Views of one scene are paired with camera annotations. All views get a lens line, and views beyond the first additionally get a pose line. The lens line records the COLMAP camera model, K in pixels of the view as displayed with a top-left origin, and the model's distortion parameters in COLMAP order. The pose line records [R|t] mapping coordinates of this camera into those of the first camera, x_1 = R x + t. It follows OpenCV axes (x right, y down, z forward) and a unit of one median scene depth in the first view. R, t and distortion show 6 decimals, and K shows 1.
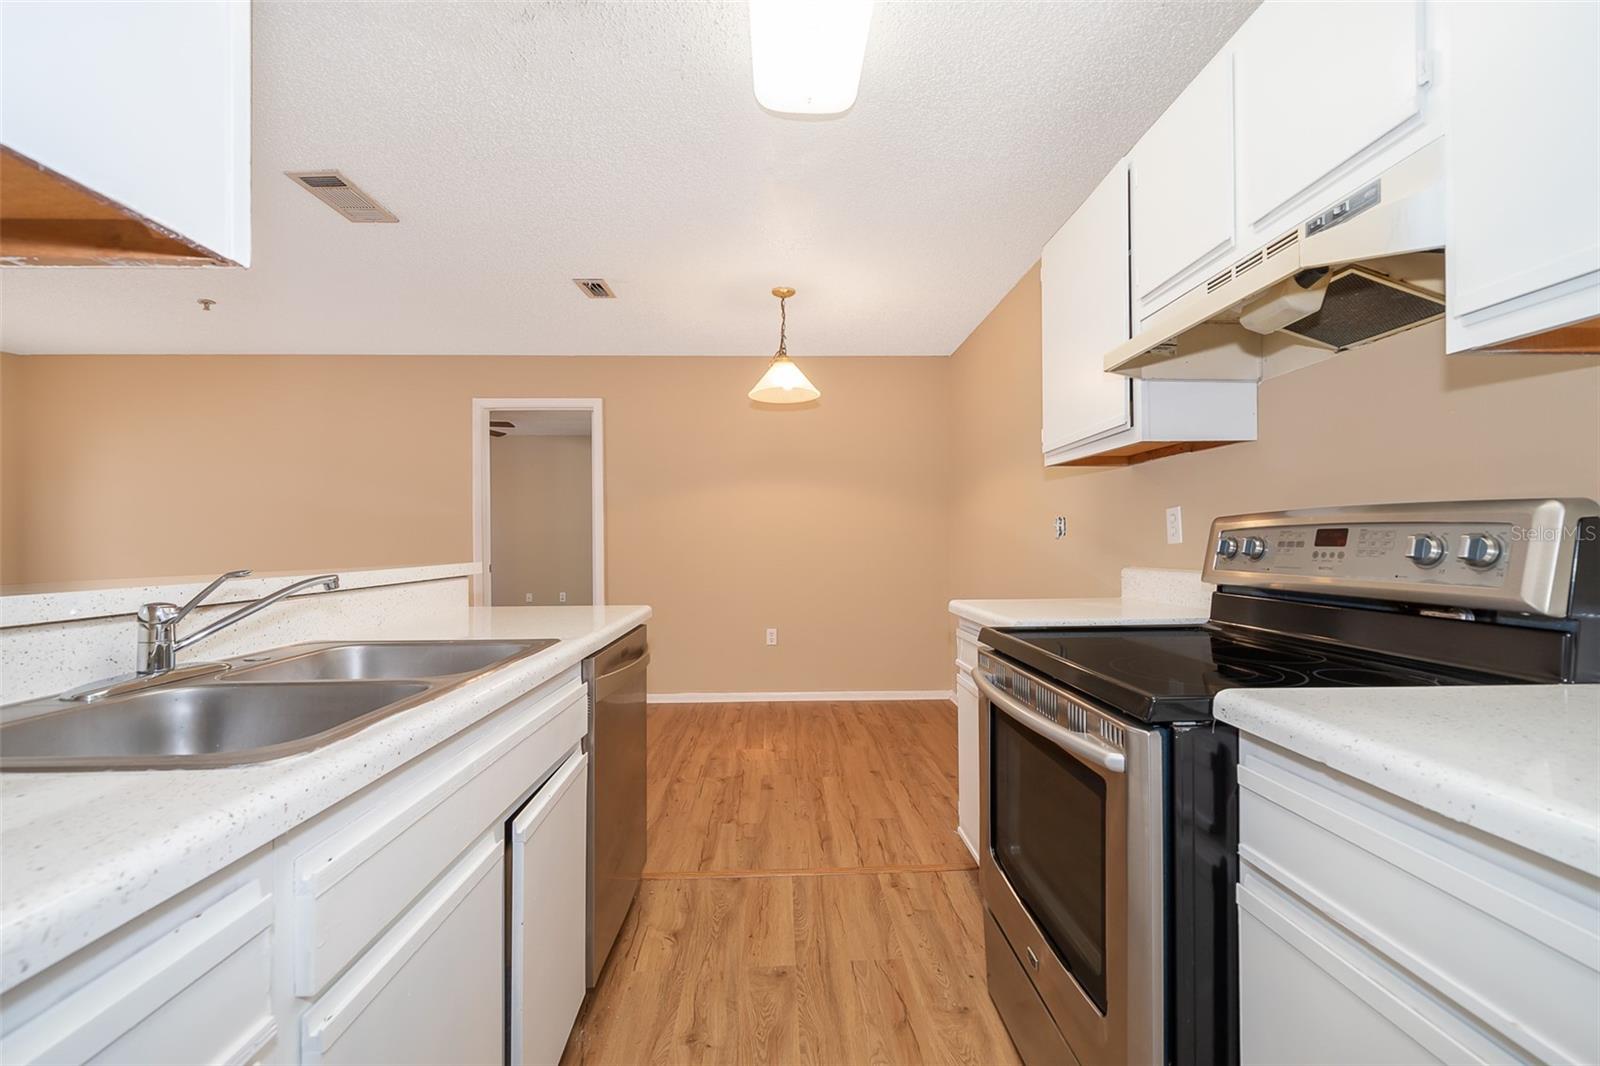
lens RADIAL K [[670.0, 0, 799.1], [0, 670.0, 548.1], [0, 0, 1]] dist [-0.003243, 0.001582]
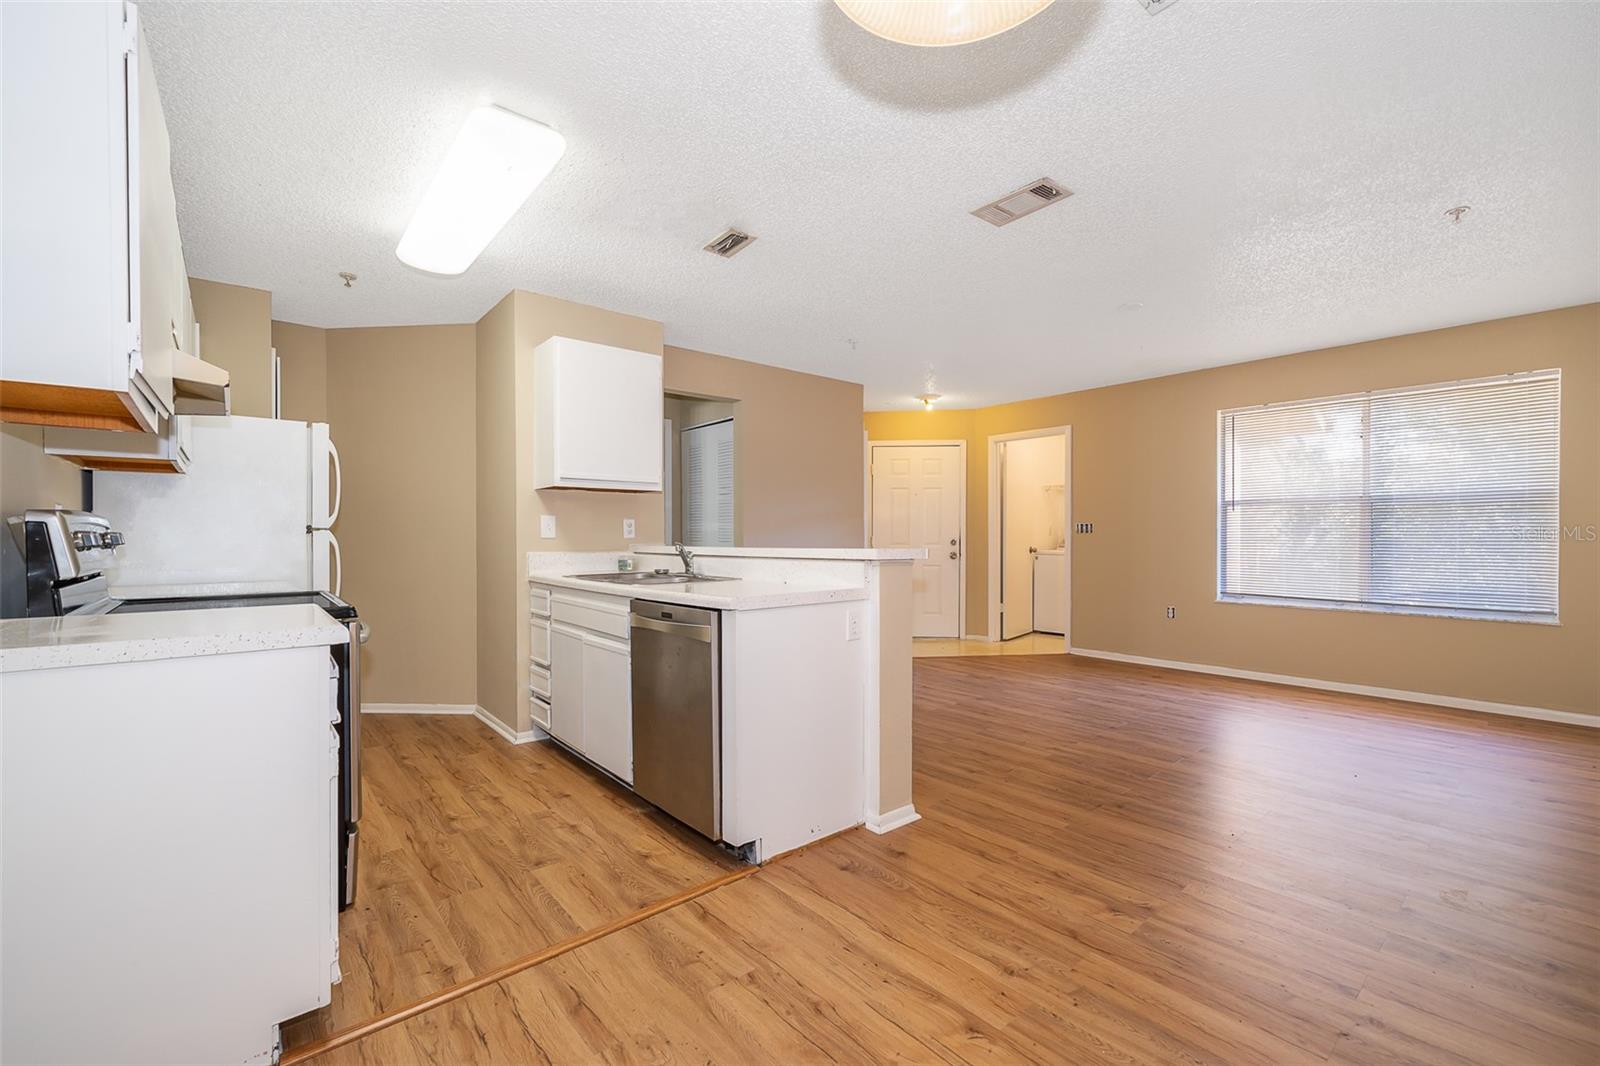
lens RADIAL K [[670.0, 0, 798.0], [0, 670.0, 541.5], [0, 0, 1]] dist [-0.003243, 0.001582]
pose [[-0.786370, 0.015350, -0.617565, 0.316351], [0.002160, 0.999753, 0.022099, -0.016613], [0.617752, 0.016044, -0.786209, 1.981696]]
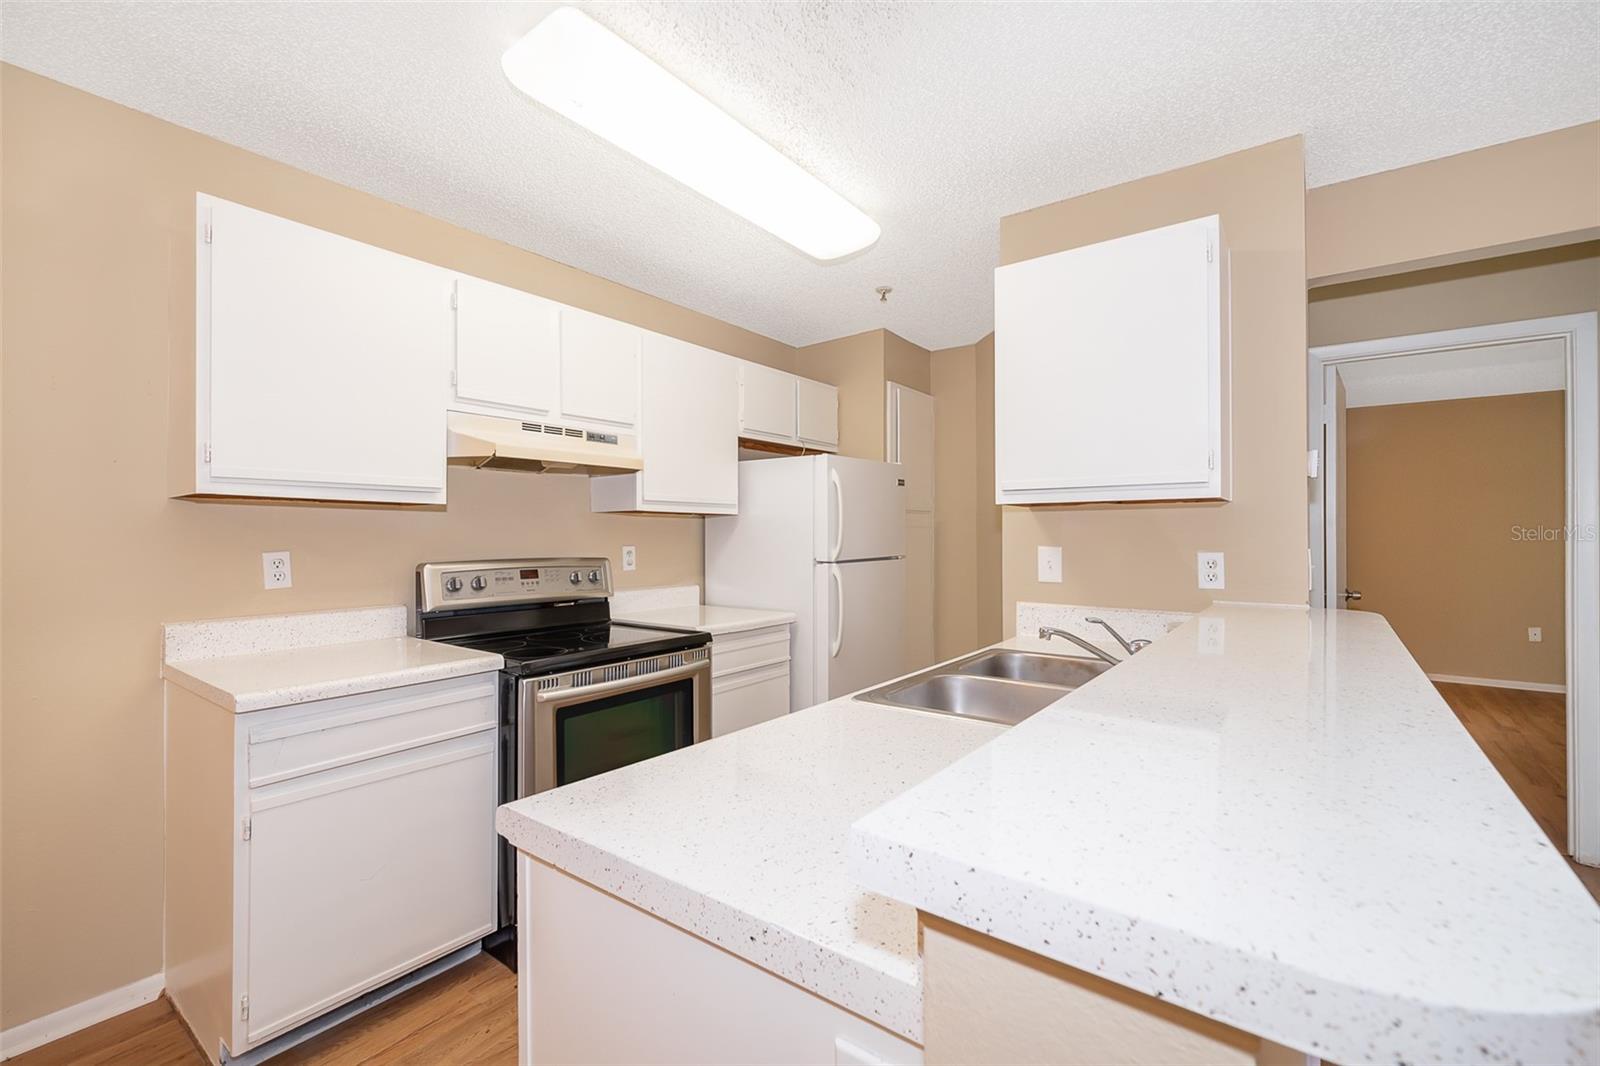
lens RADIAL K [[670.0, 0, 789.5], [0, 670.0, 528.1], [0, 0, 1]] dist [-0.003243, 0.001582]
pose [[-0.764491, 0.020679, 0.644303, -0.667718], [0.016326, 0.999786, -0.012717, -0.072644], [-0.644428, 0.000797, -0.764664, 1.285471]]
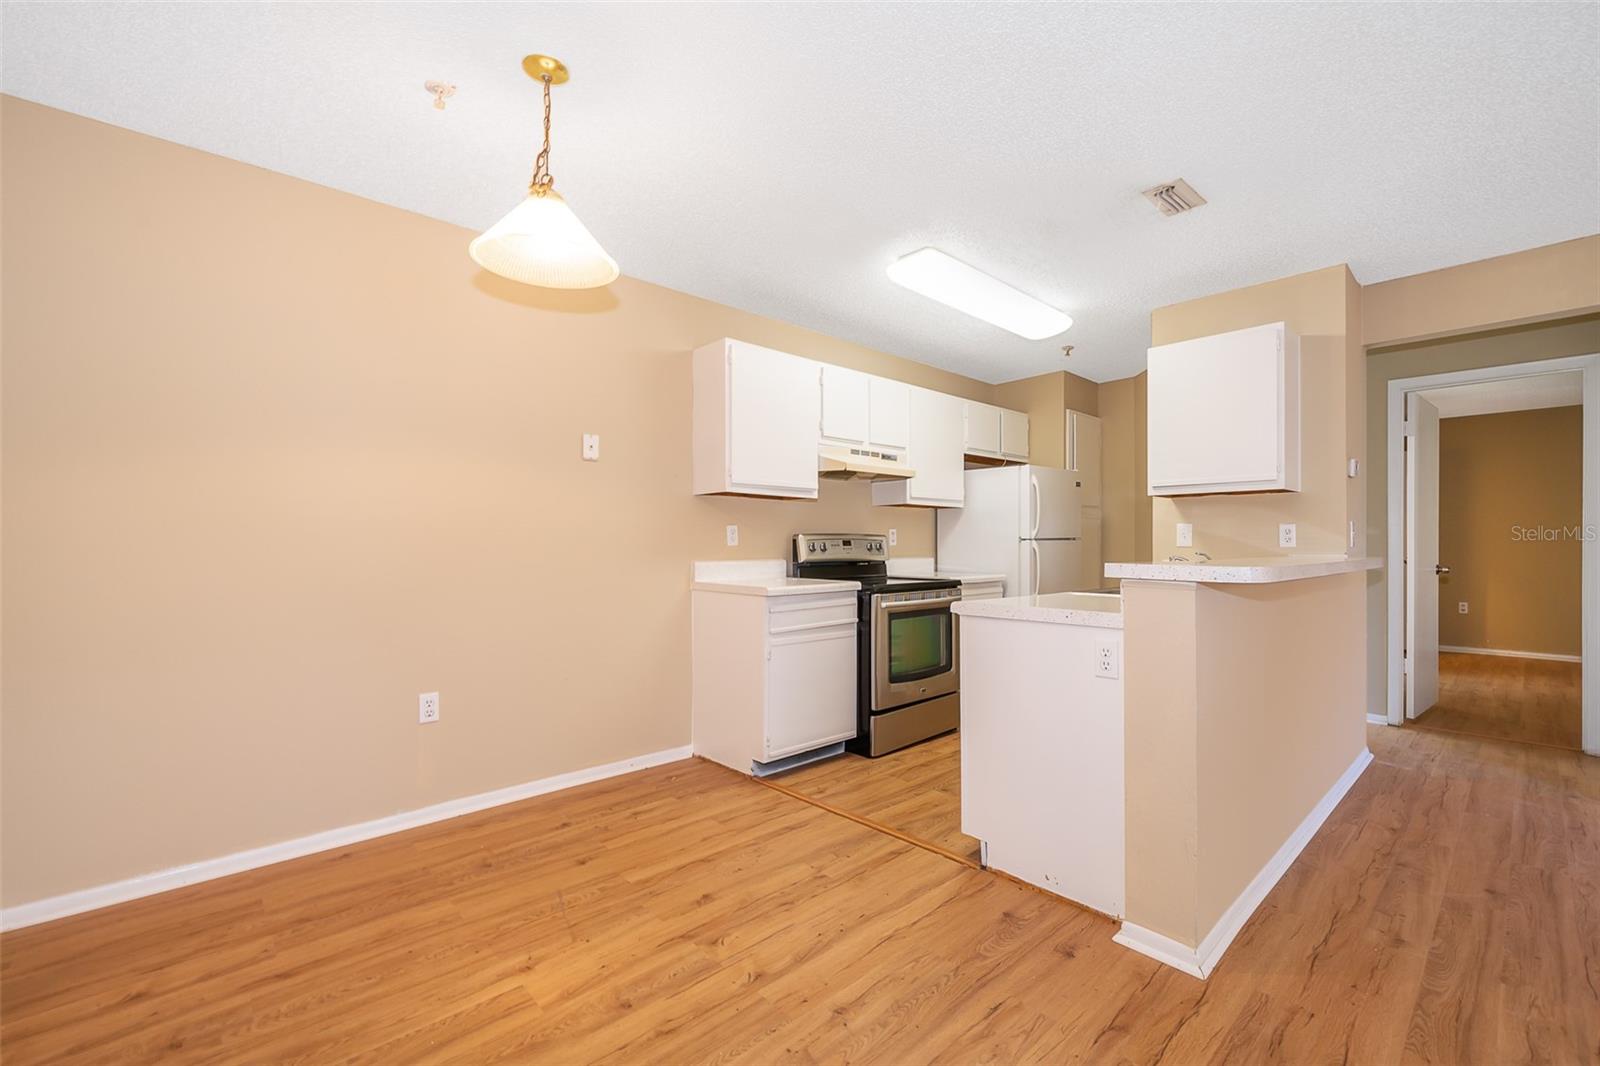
lens RADIAL K [[670.0, 0, 840.0], [0, 670.0, 546.7], [0, 0, 1]] dist [-0.003243, 0.001582]
pose [[-0.673319, 0.006983, 0.739319, -0.968445], [0.015293, 0.999873, 0.004484, -0.008622], [-0.739194, 0.014326, -0.673341, 2.016512]]
